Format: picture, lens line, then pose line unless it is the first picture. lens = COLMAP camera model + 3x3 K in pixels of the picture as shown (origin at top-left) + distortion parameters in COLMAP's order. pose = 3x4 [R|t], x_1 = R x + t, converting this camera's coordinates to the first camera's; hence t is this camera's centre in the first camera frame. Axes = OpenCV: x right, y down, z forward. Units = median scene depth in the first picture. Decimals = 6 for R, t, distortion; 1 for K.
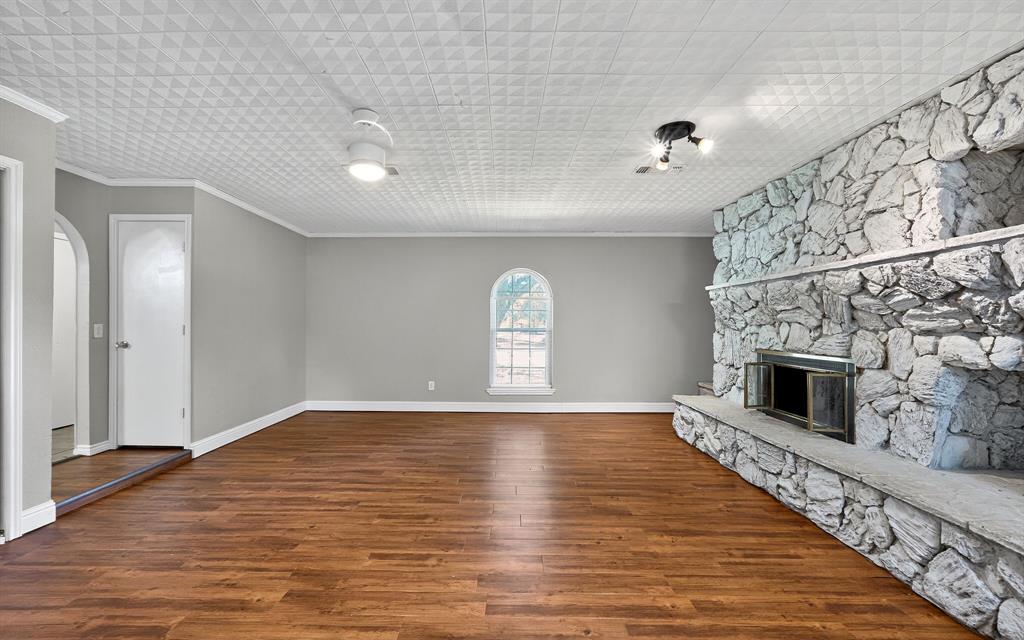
lens RADIAL K [[401.4, 0, 513.8], [0, 401.4, 324.9], [0, 0, 1]] dist [-0.002895, -0.000829]
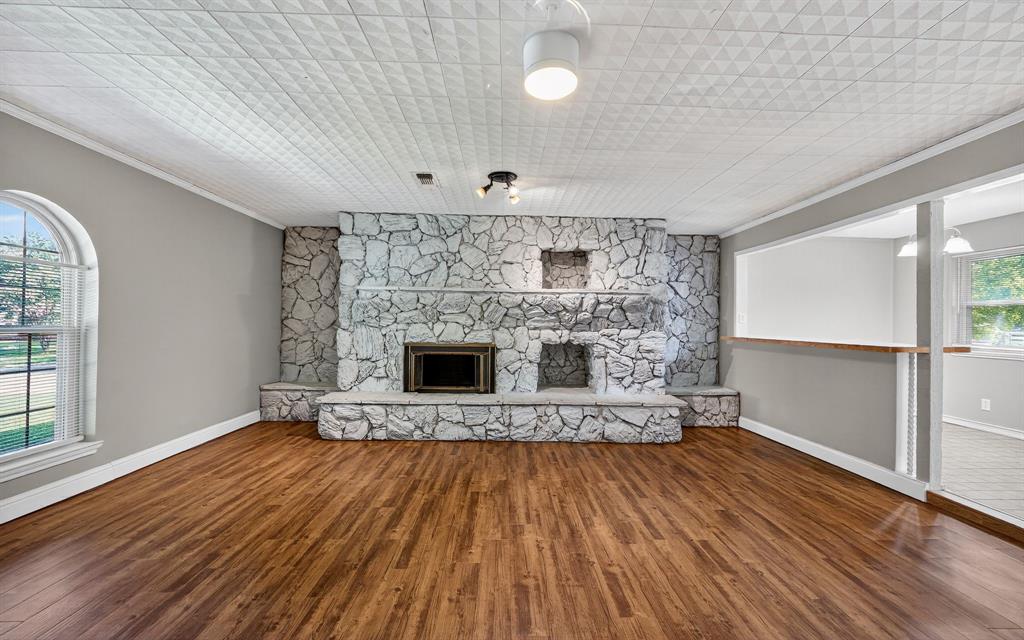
lens RADIAL K [[401.4, 0, 509.8], [0, 401.4, 321.9], [0, 0, 1]] dist [-0.002895, -0.000829]
pose [[-0.001598, 0.002660, 0.999995, -1.038883], [-0.013811, 0.999901, -0.002682, -0.007509], [-0.999903, -0.013816, -0.001562, 1.110981]]
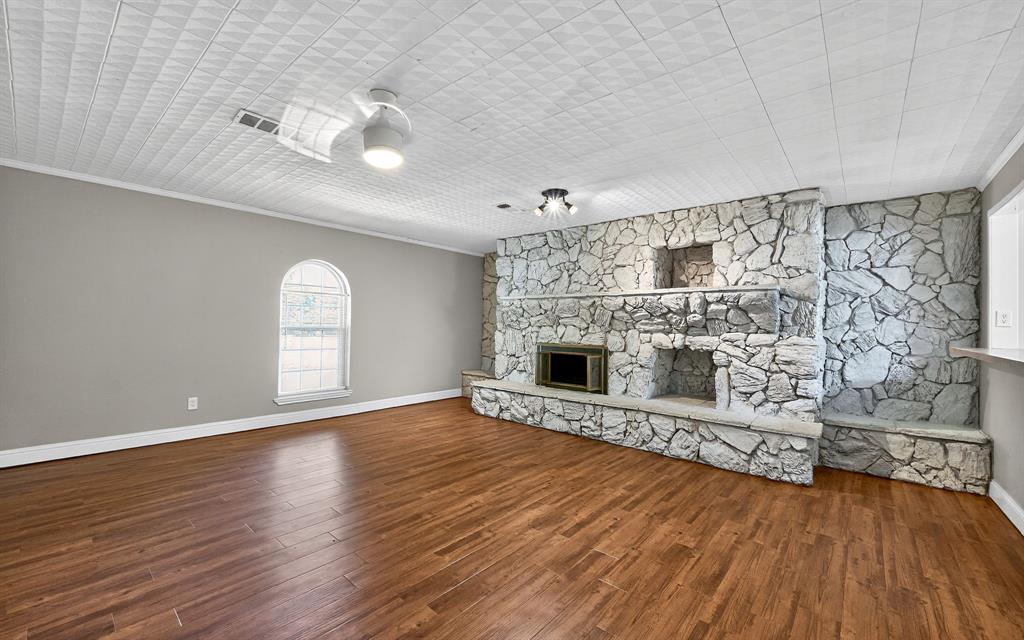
lens RADIAL K [[401.4, 0, 514.2], [0, 401.4, 322.3], [0, 0, 1]] dist [-0.002895, -0.000829]
pose [[0.657365, 0.015079, 0.753422, -0.895052], [-0.015862, 0.999855, -0.006172, -0.005271], [-0.753406, -0.007894, 0.657508, 0.173783]]
